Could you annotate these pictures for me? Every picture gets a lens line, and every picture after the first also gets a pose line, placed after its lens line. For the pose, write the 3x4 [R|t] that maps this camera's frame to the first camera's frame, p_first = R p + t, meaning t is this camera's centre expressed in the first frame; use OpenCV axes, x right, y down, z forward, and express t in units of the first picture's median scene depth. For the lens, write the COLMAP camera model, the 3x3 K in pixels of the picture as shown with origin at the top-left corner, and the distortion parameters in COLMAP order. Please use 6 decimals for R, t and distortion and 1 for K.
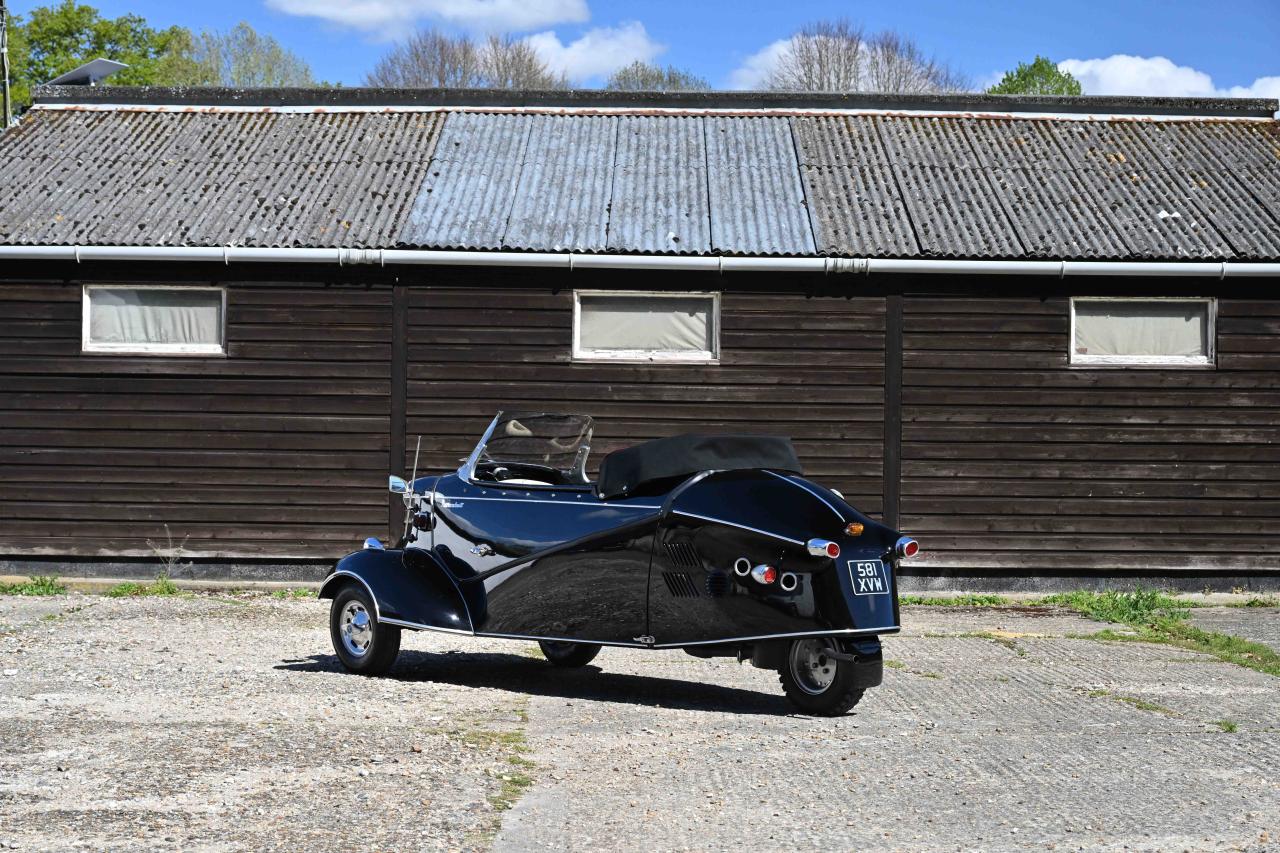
lens RADIAL K [[2566.8, 0, 627.7], [0, 2566.8, 431.2], [0, 0, 1]] dist [0.015953, -0.033944]
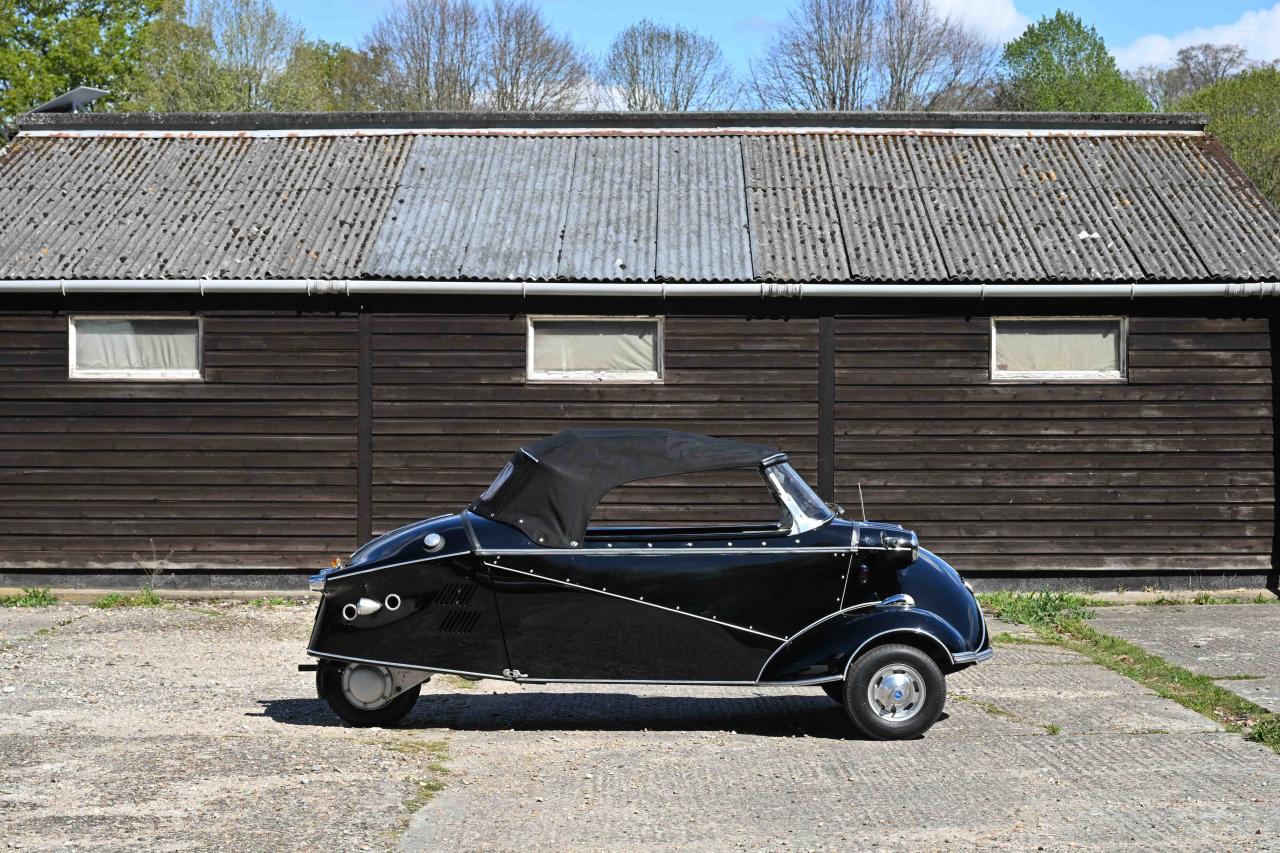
lens RADIAL K [[2688.2, 0, 638.7], [0, 2688.2, 450.8], [0, 0, 1]] dist [0.013511, 0.032995]
pose [[0.999936, -0.011099, -0.002288, 0.026157], [0.011146, 0.999708, 0.021426, -0.021139], [0.002050, -0.021450, 0.999768, -0.116261]]
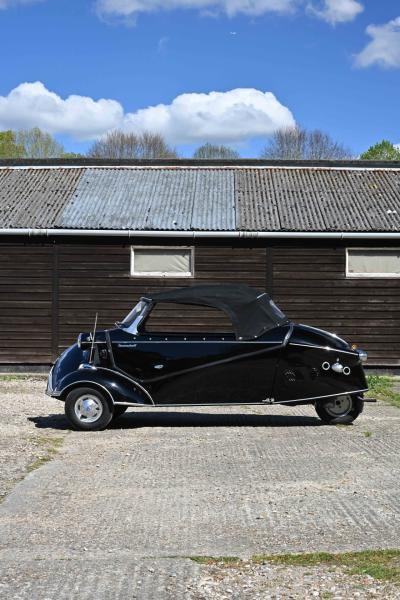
lens RADIAL K [[1124.8, 0, 205.5], [0, 1124.8, 312.1], [0, 0, 1]] dist [-0.002920, 0.072746]
pose [[0.999976, -0.005120, -0.004602, 0.048156], [0.005151, 0.999965, 0.006612, -0.001789], [0.004568, -0.006635, 0.999968, -0.011233]]
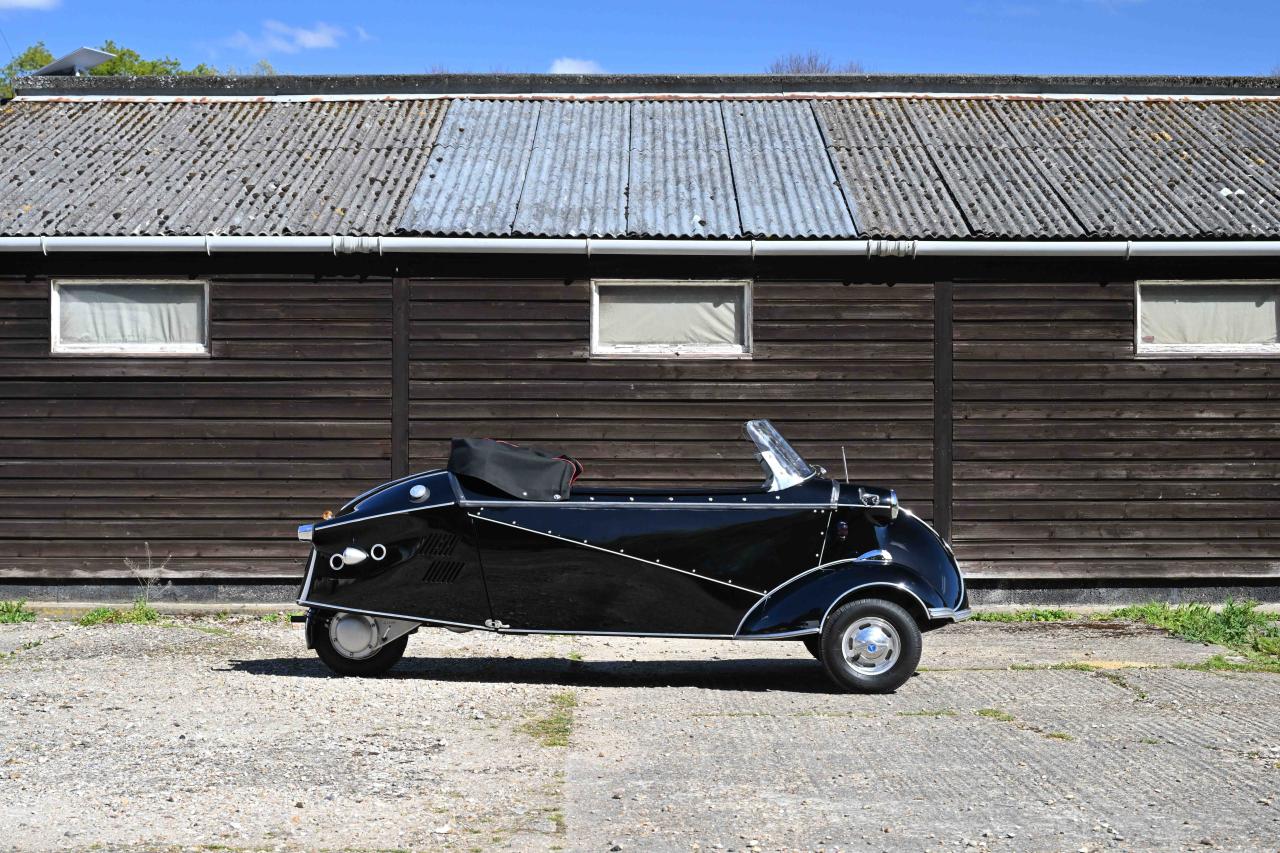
lens RADIAL K [[2274.2, 0, 643.1], [0, 2274.2, 420.1], [0, 0, 1]] dist [0.014822, -0.049472]
pose [[0.999857, -0.012130, 0.011763, -0.012186], [0.012176, 0.999919, -0.003836, -0.001609], [-0.011716, 0.003979, 0.999923, 0.184145]]
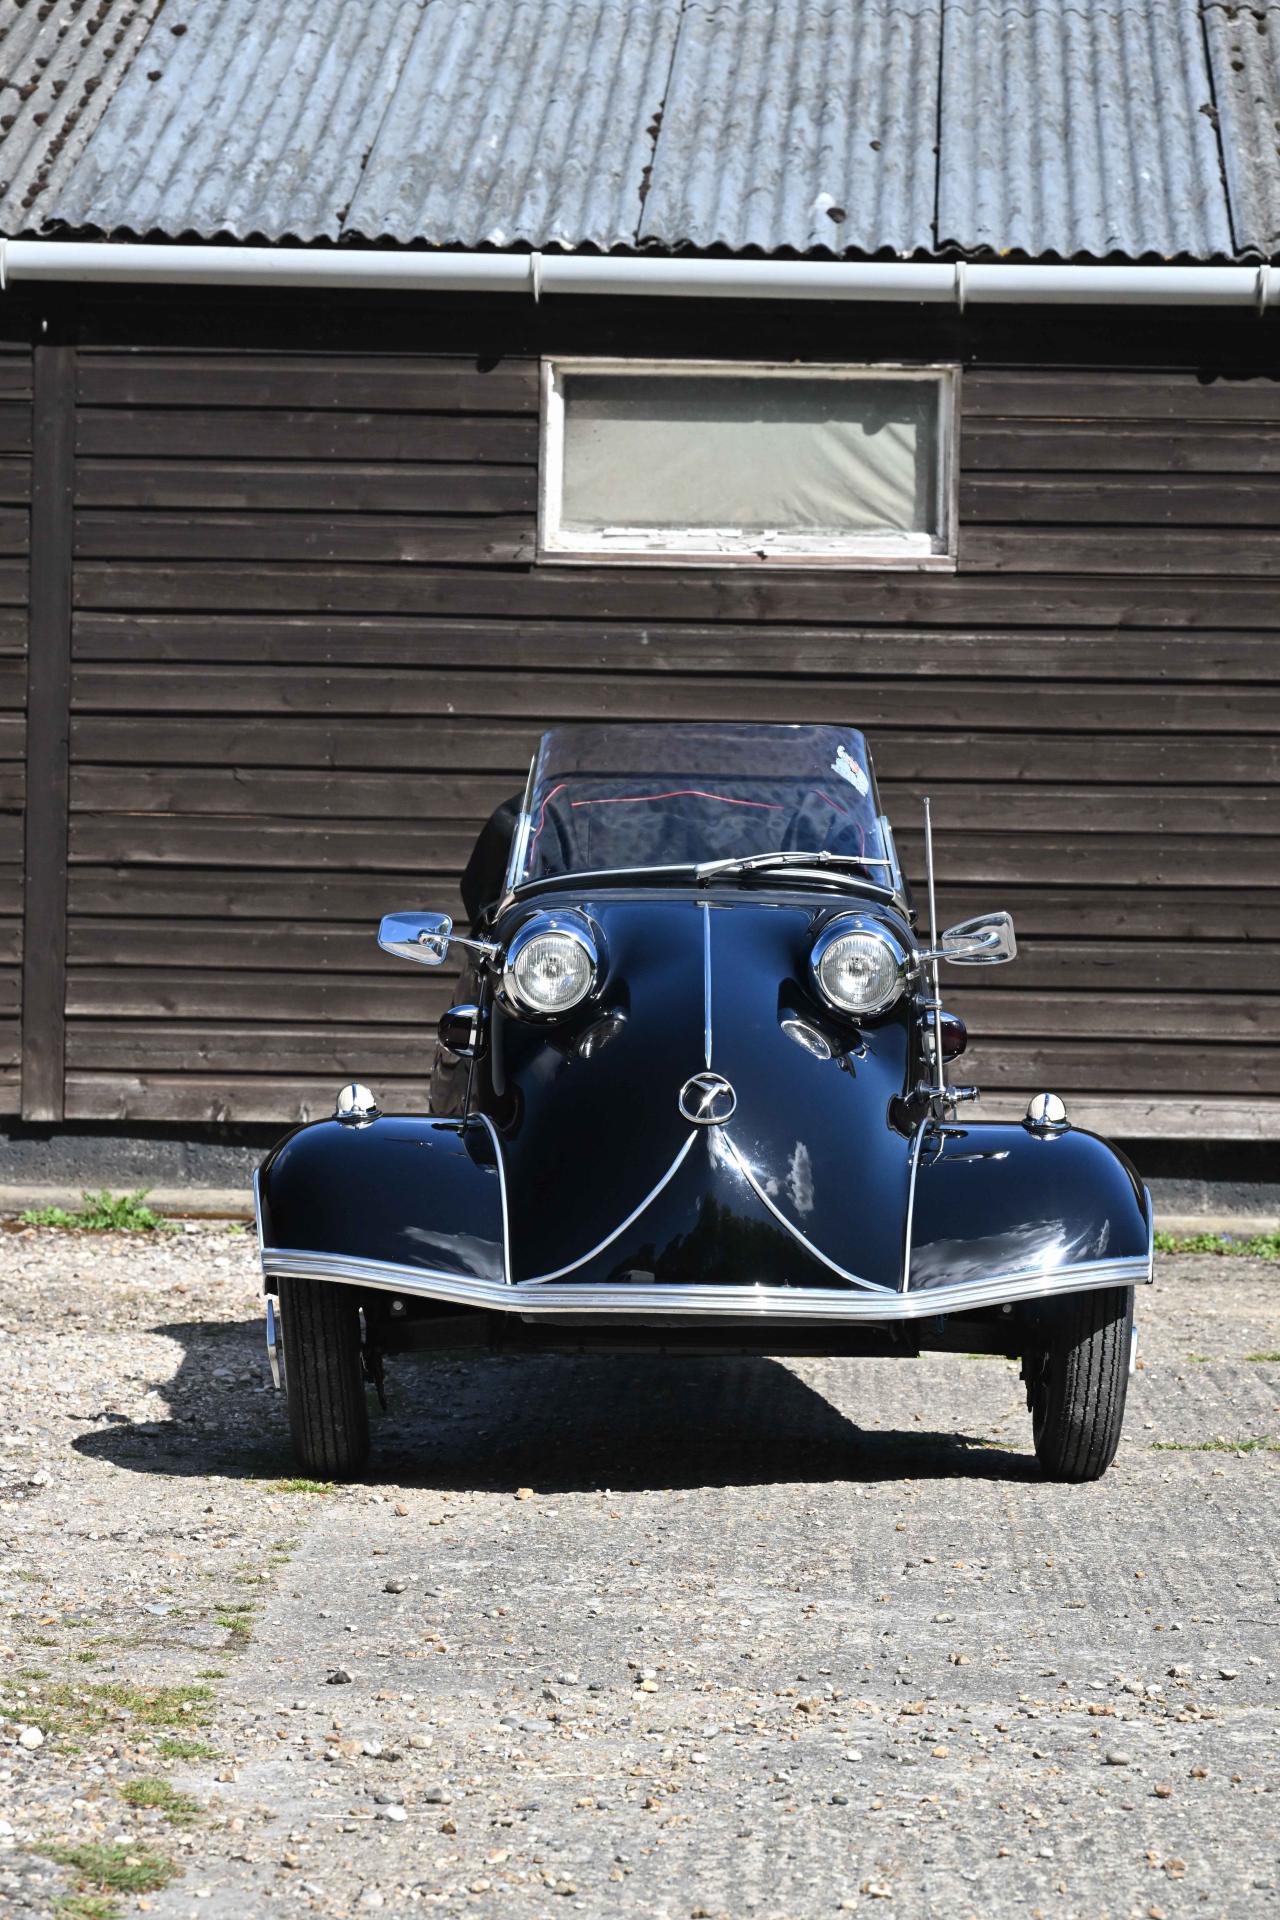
lens RADIAL K [[6673.6, 0, 640.8], [0, 6673.6, 1047.1], [0, 0, 1]] dist [0.034746, 0.189169]
pose [[0.999463, 0.006379, -0.032154, 0.021369], [-0.004886, 0.998915, 0.046314, -0.002723], [0.032415, -0.046132, 0.998409, 0.075829]]
